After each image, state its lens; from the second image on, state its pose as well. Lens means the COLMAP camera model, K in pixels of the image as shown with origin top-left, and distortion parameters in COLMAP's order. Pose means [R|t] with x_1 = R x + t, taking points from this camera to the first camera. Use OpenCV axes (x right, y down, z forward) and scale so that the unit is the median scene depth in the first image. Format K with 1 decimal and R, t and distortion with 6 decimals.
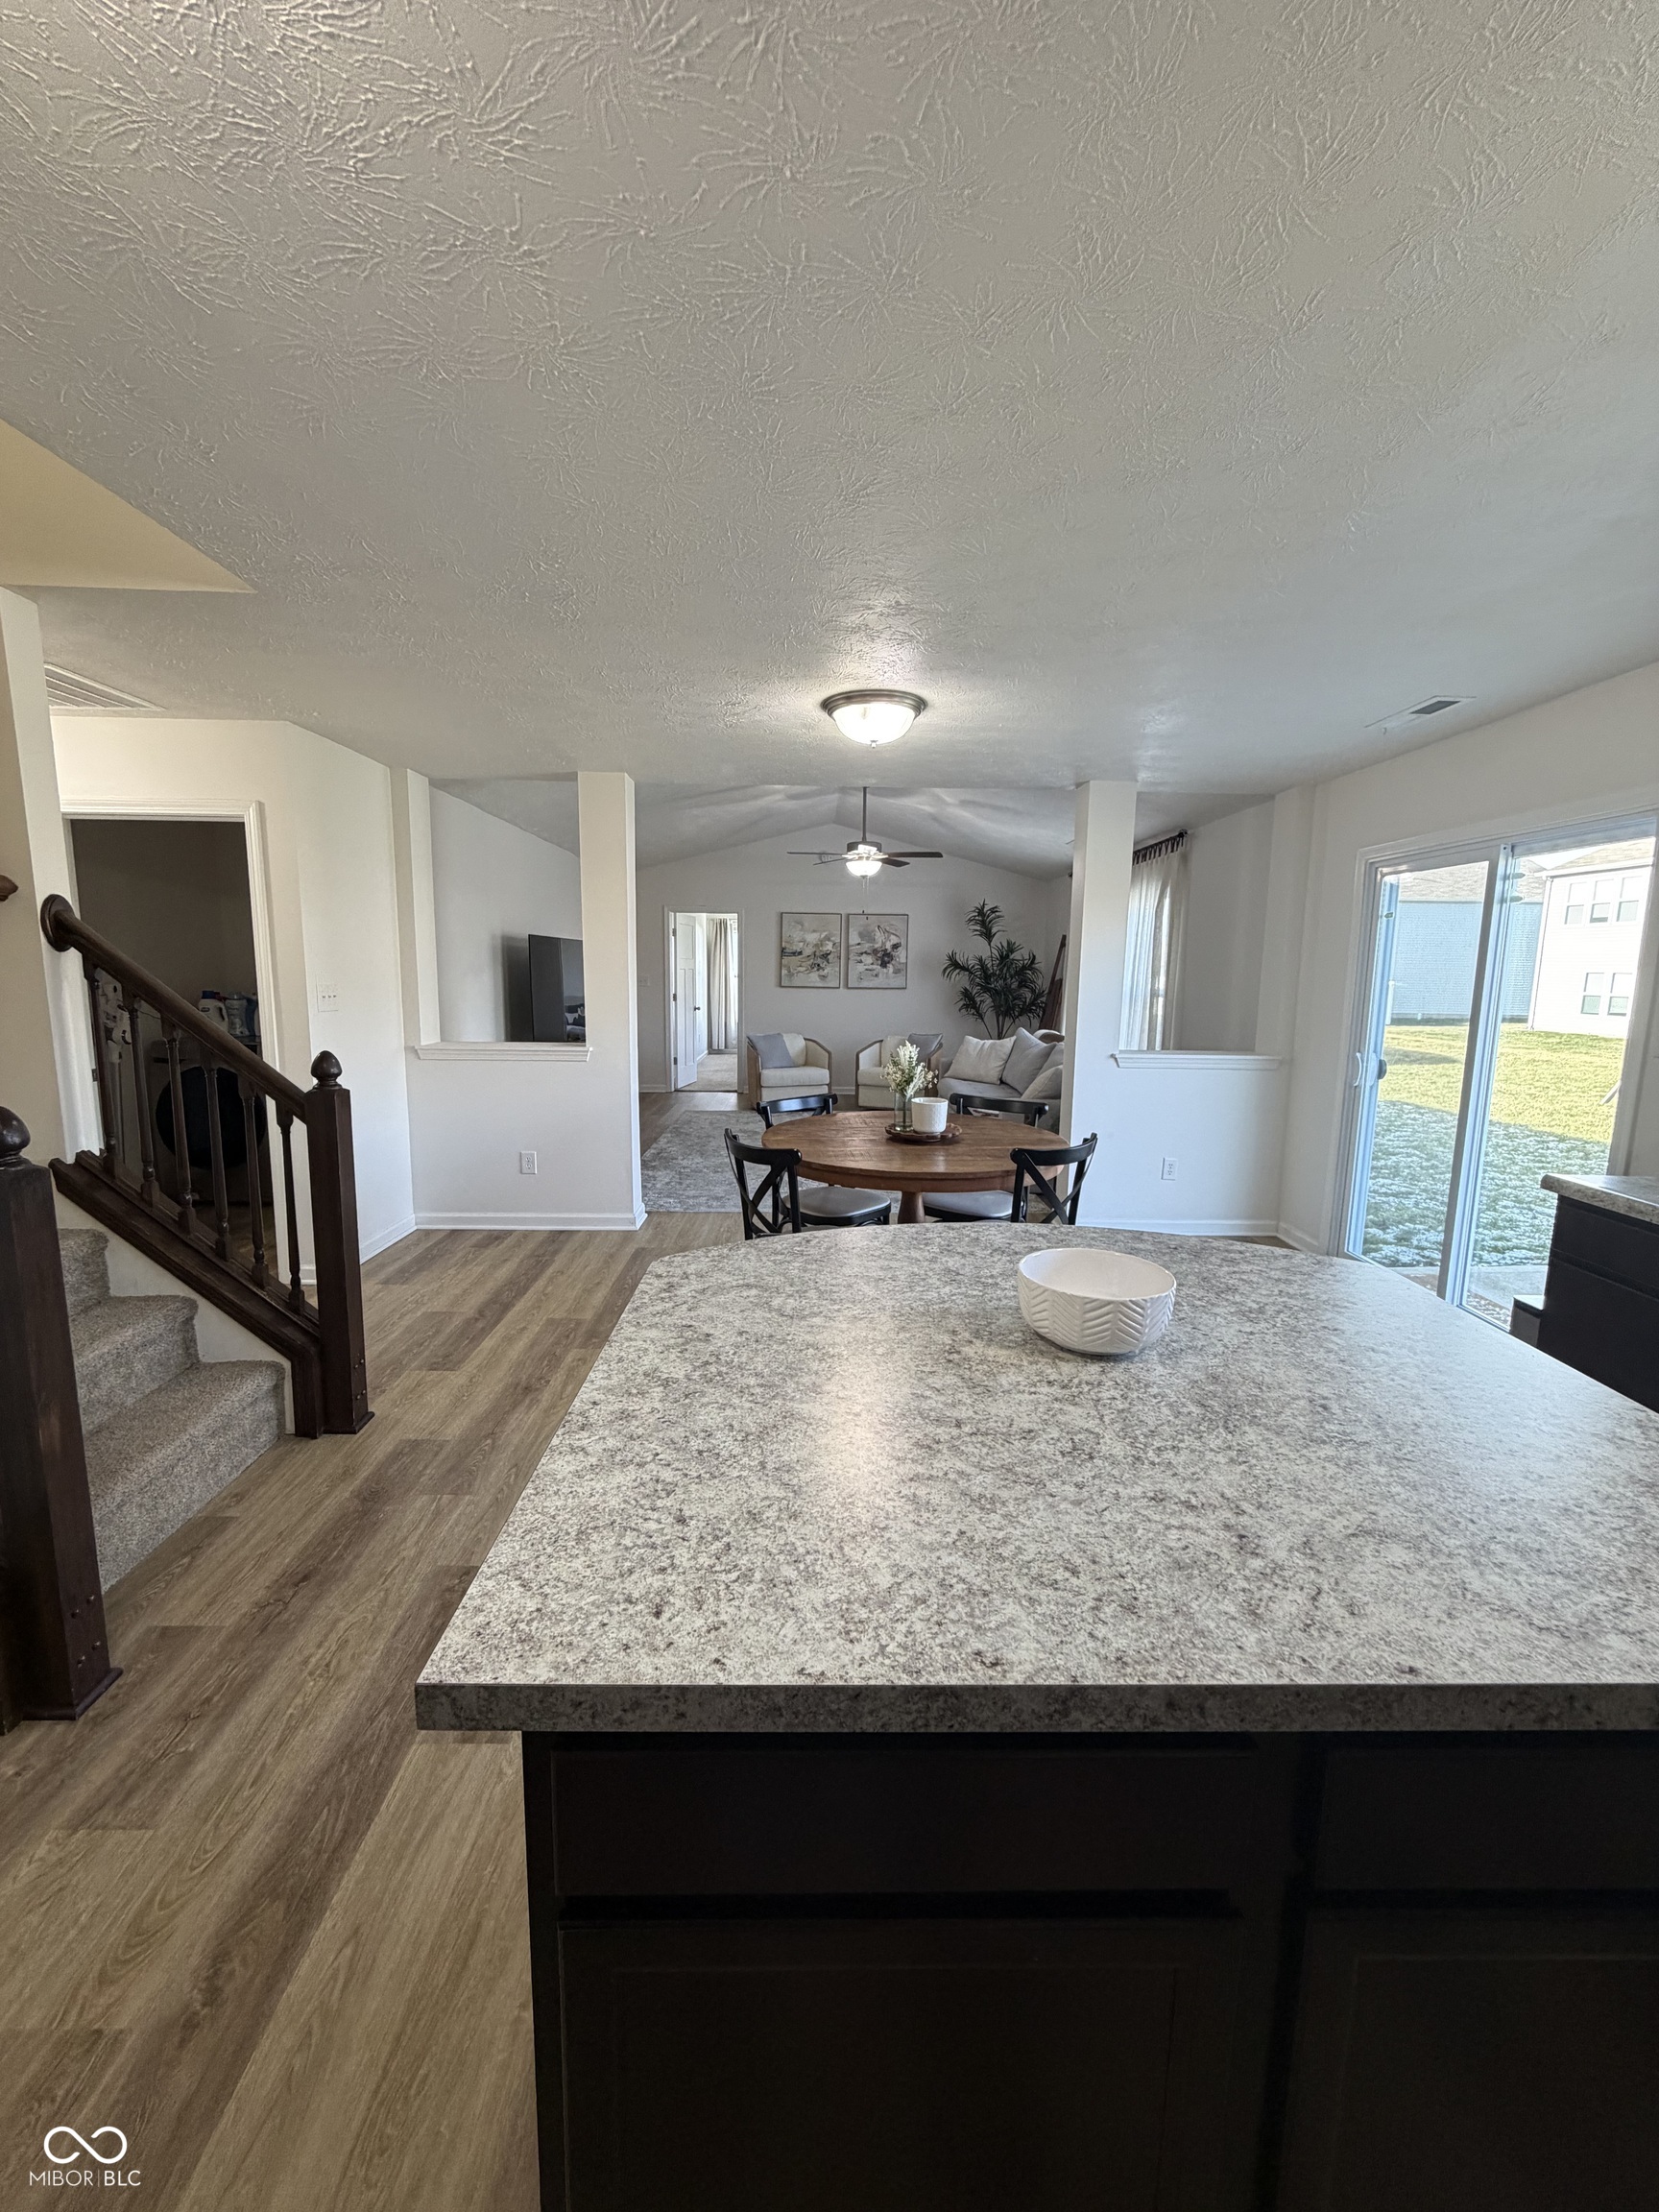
lens RADIAL K [[873.6, 0, 829.1], [0, 873.6, 1098.9], [0, 0, 1]] dist [-0.001722, -0.000058]
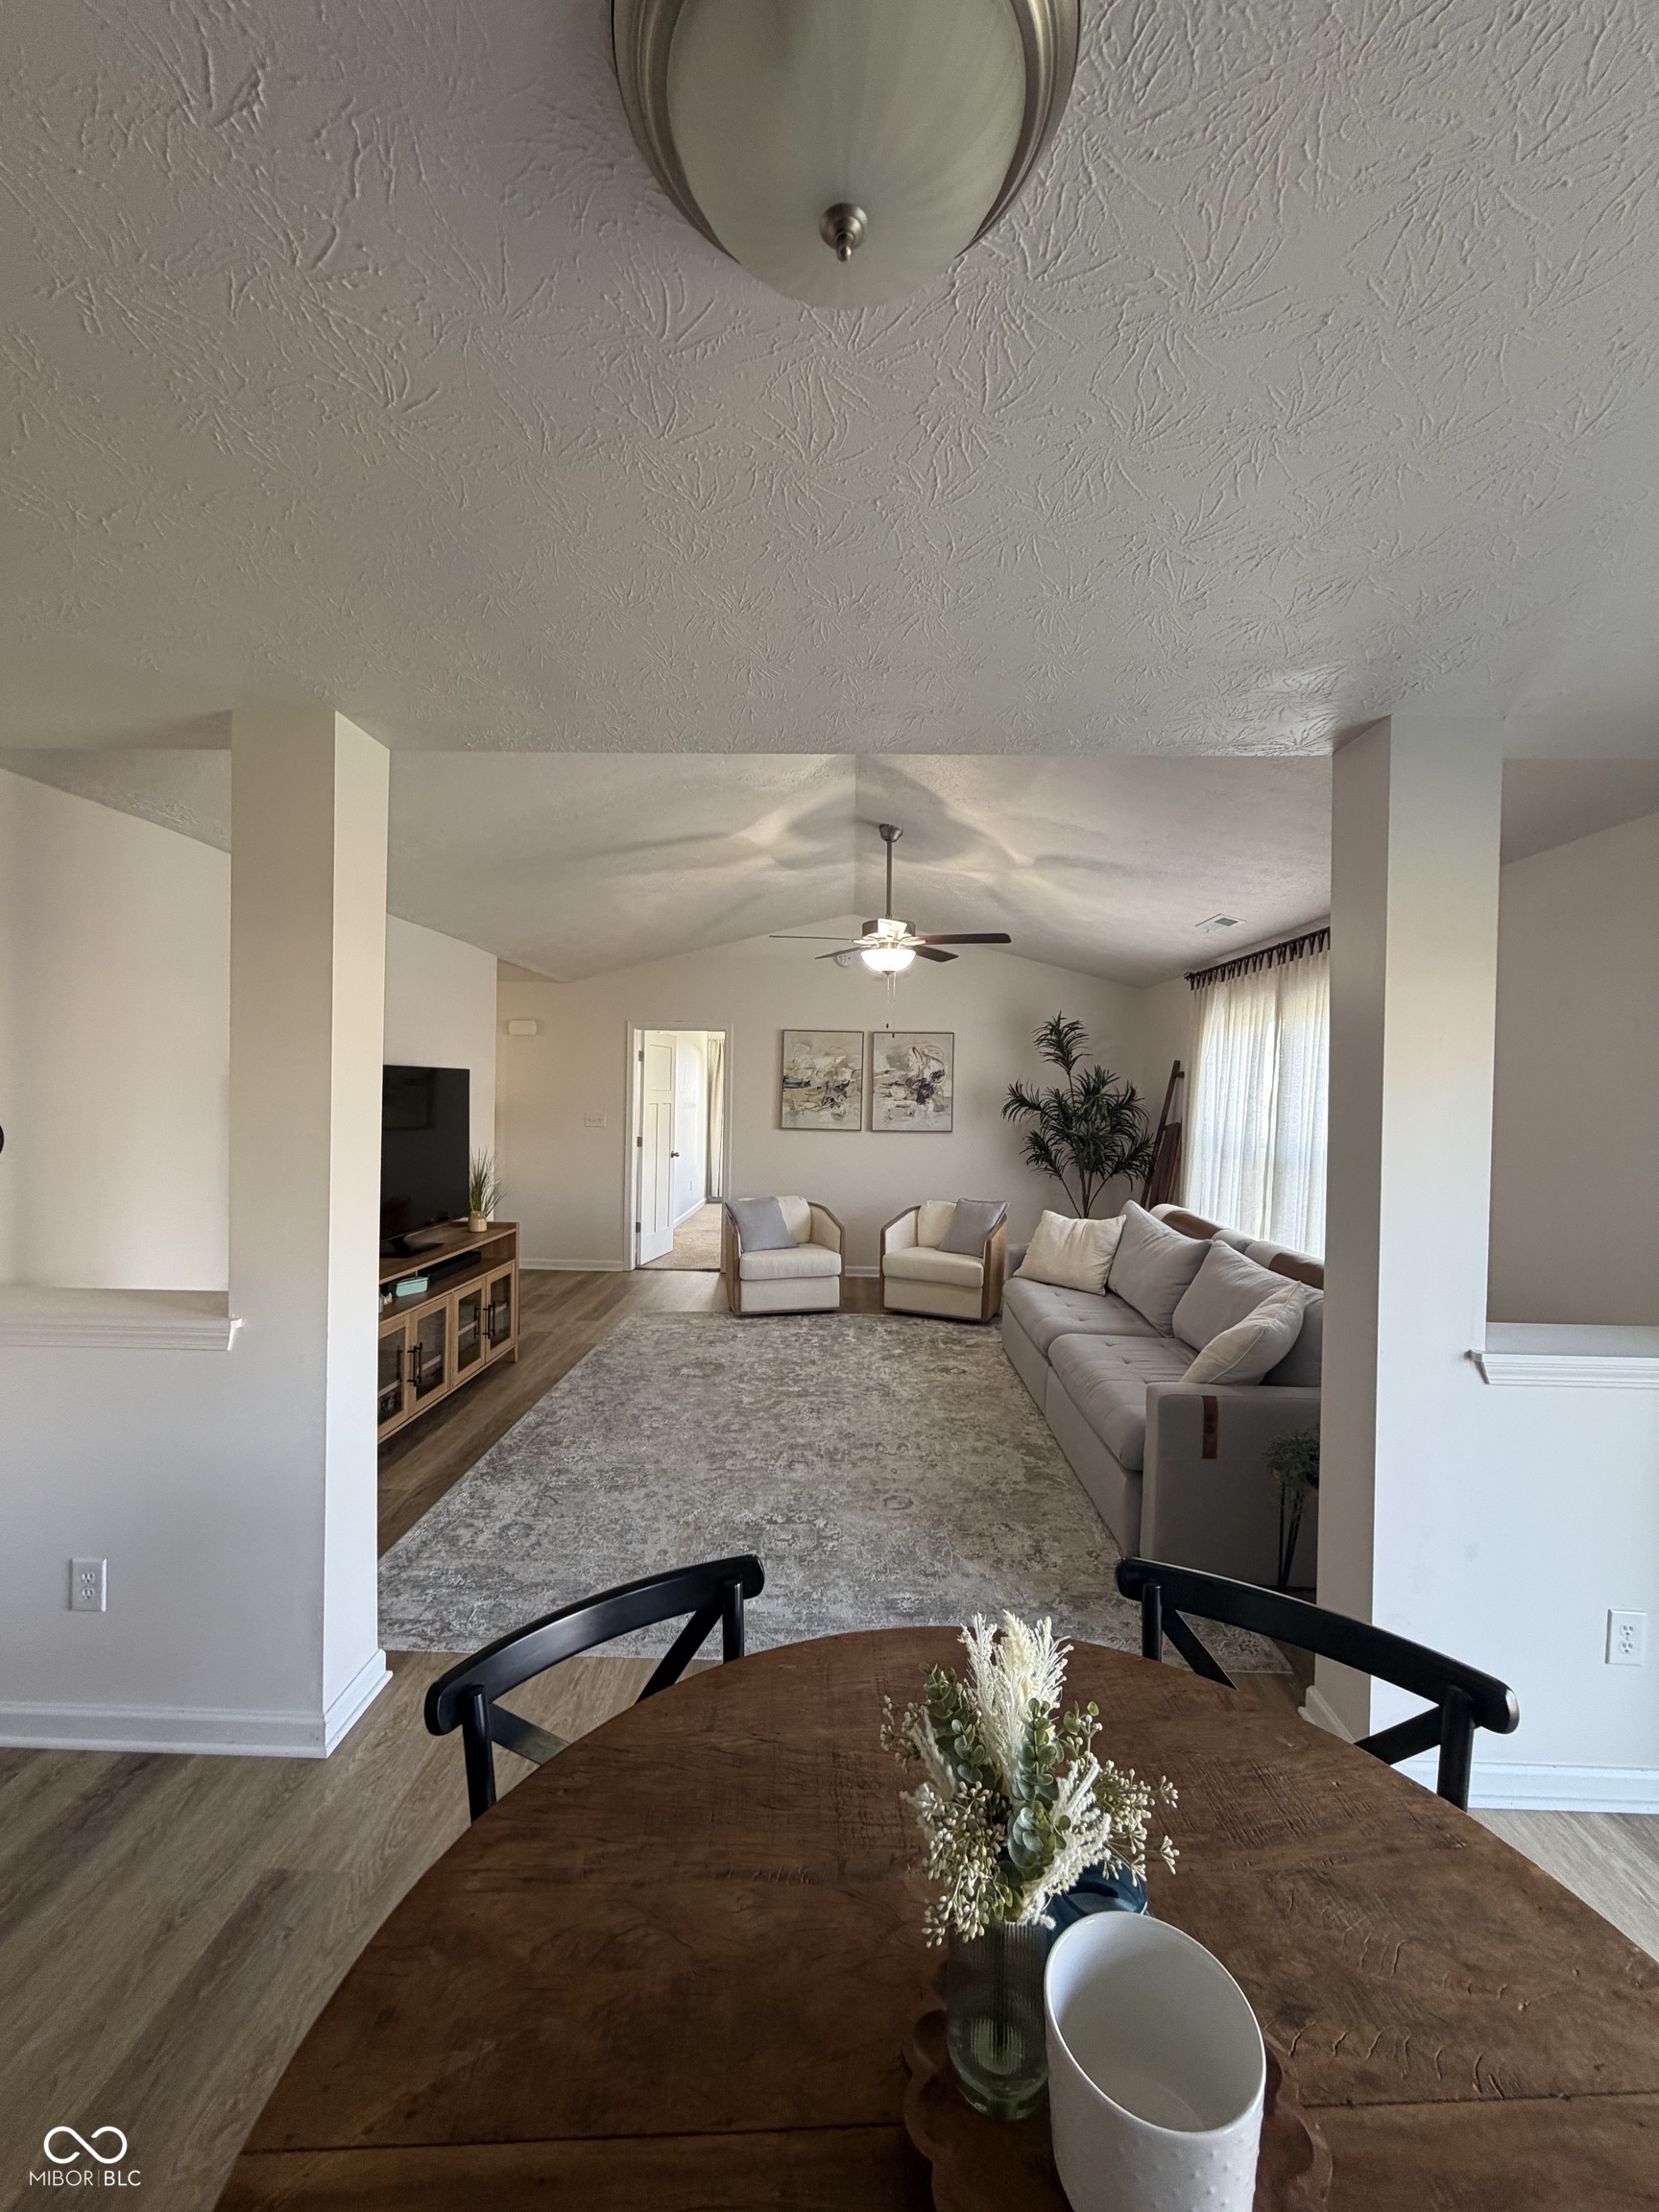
lens RADIAL K [[873.6, 0, 829.1], [0, 873.6, 1098.9], [0, 0, 1]] dist [-0.001722, -0.000058]
pose [[0.998929, 0.003504, -0.046145, 0.020433], [-0.009828, 0.990449, -0.137532, -0.055723], [0.045223, 0.137838, 0.989422, 0.286235]]
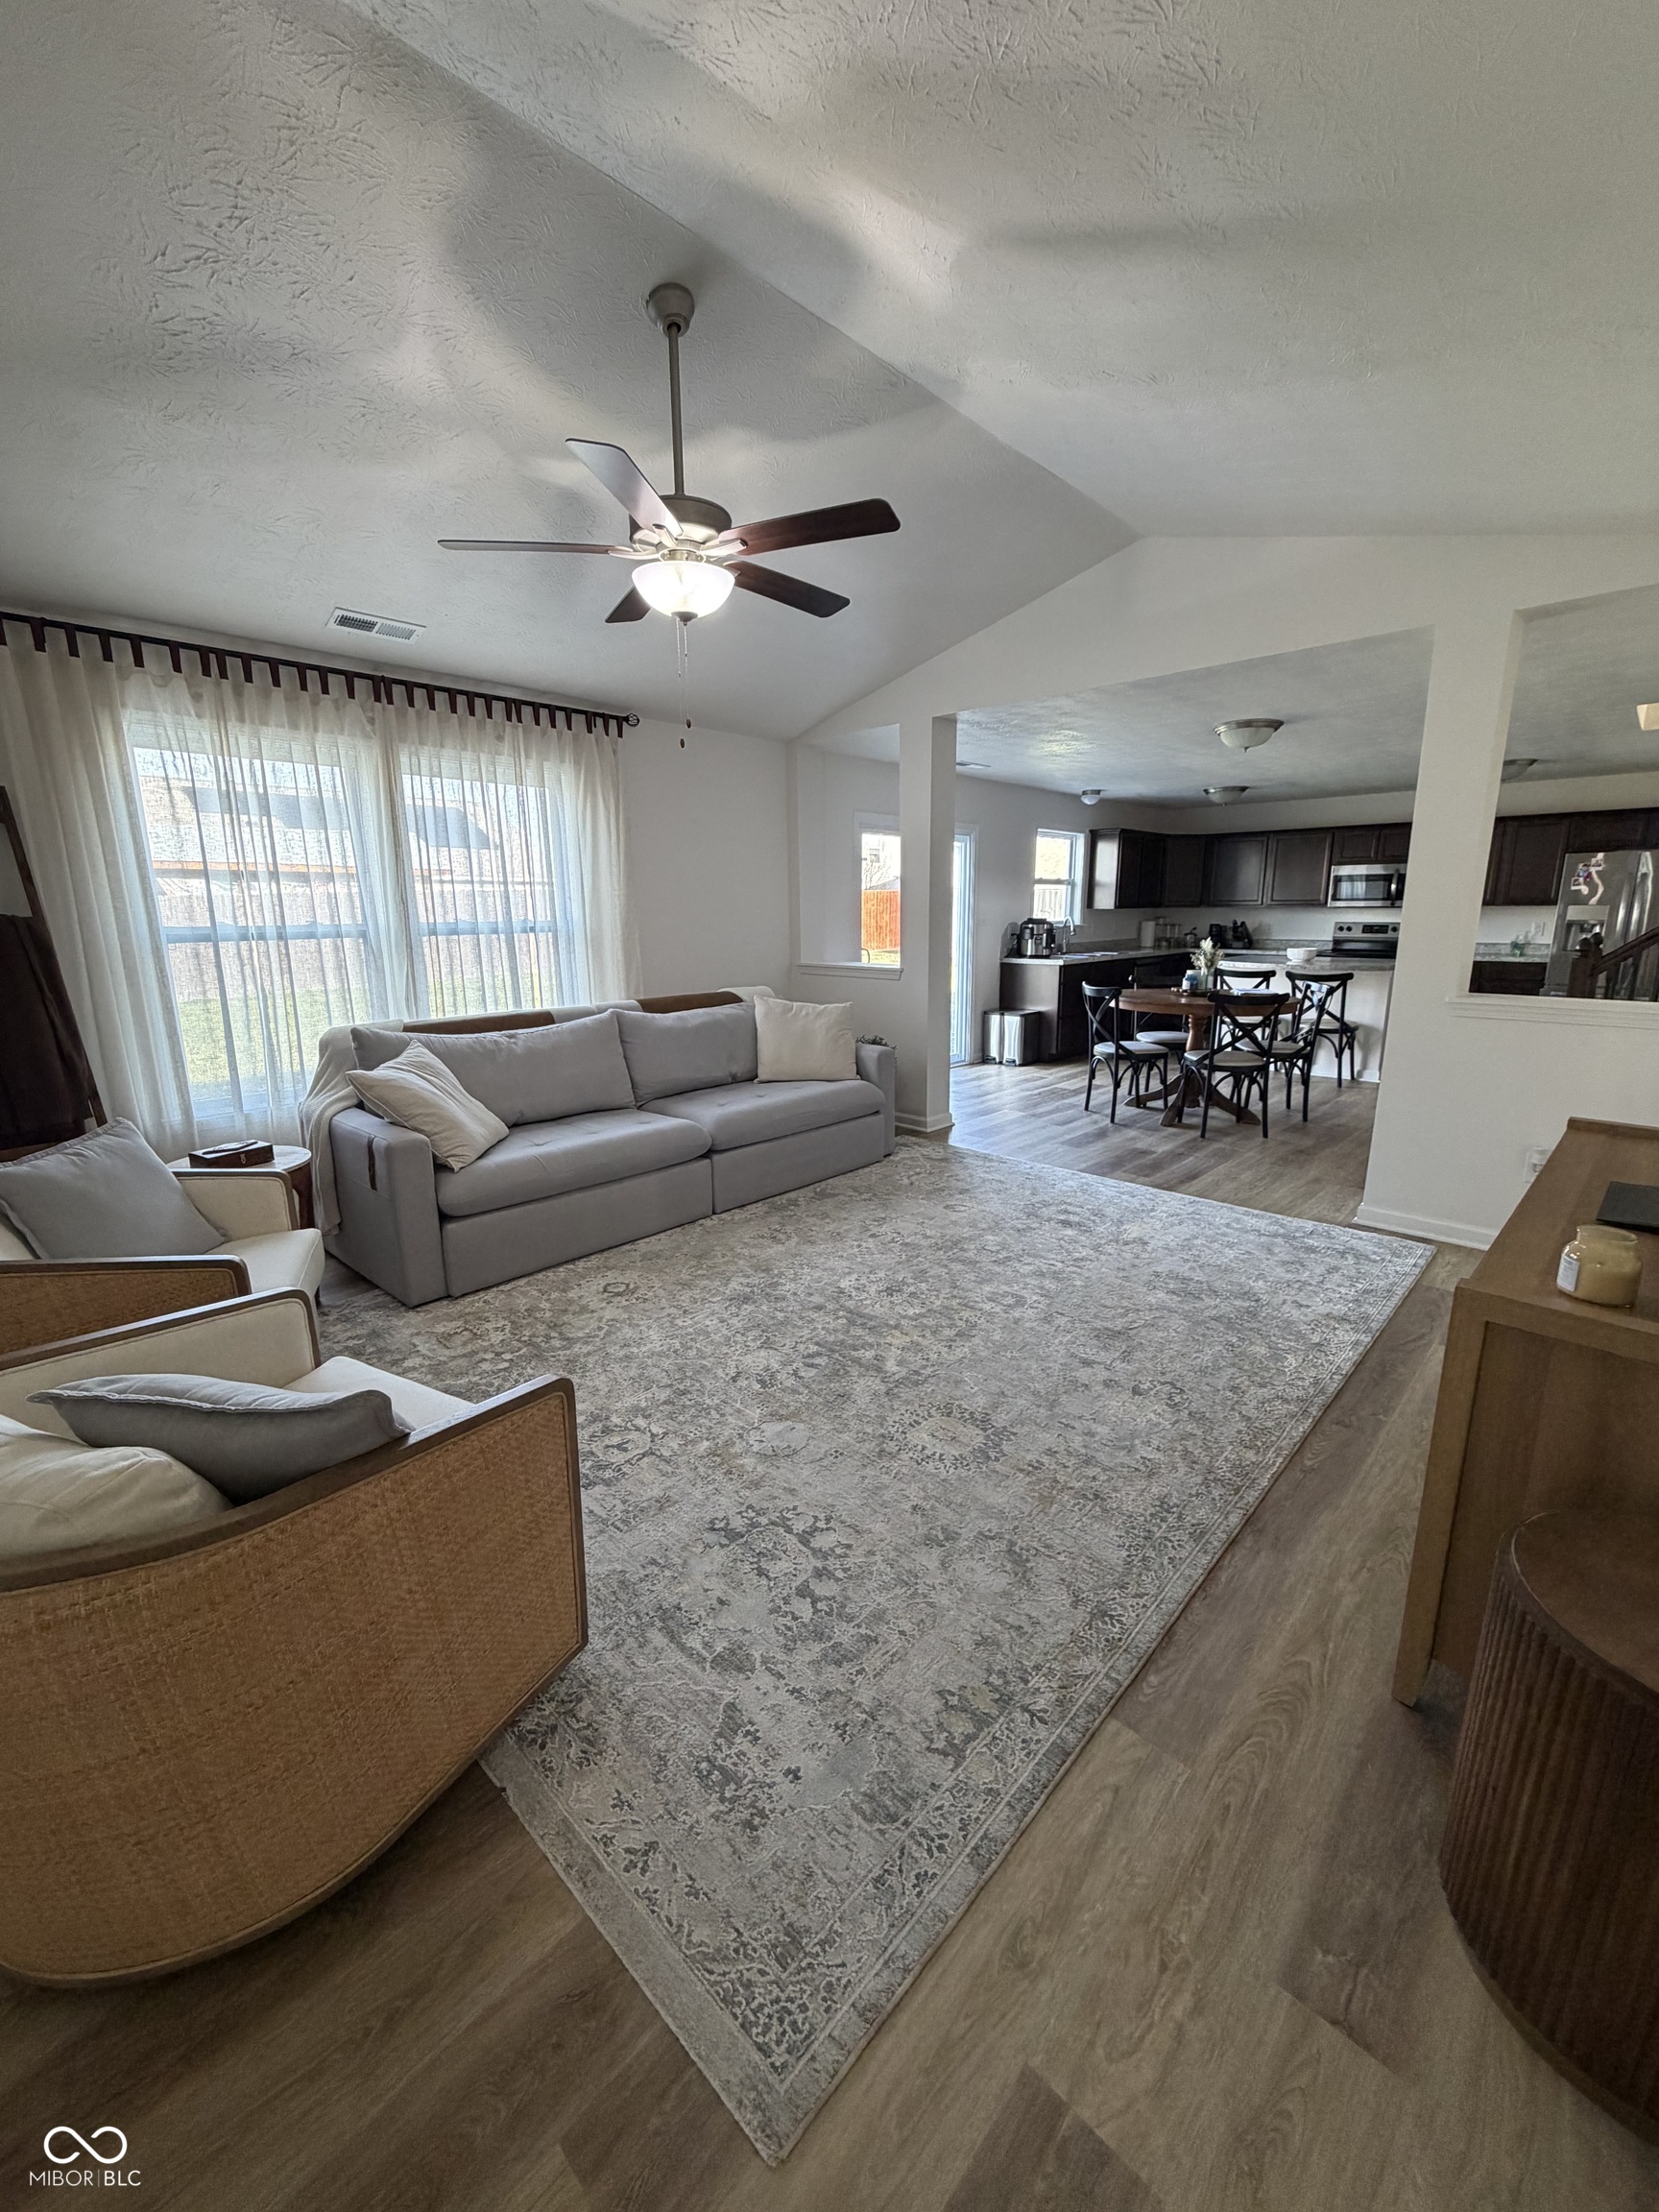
lens RADIAL K [[873.6, 0, 829.1], [0, 873.6, 1098.9], [0, 0, 1]] dist [-0.001722, -0.000058]
pose [[-0.711511, -0.159897, 0.684240, -0.210712], [0.101425, 0.940198, 0.325178, -0.140906], [-0.695316, 0.300767, -0.652744, 0.971190]]
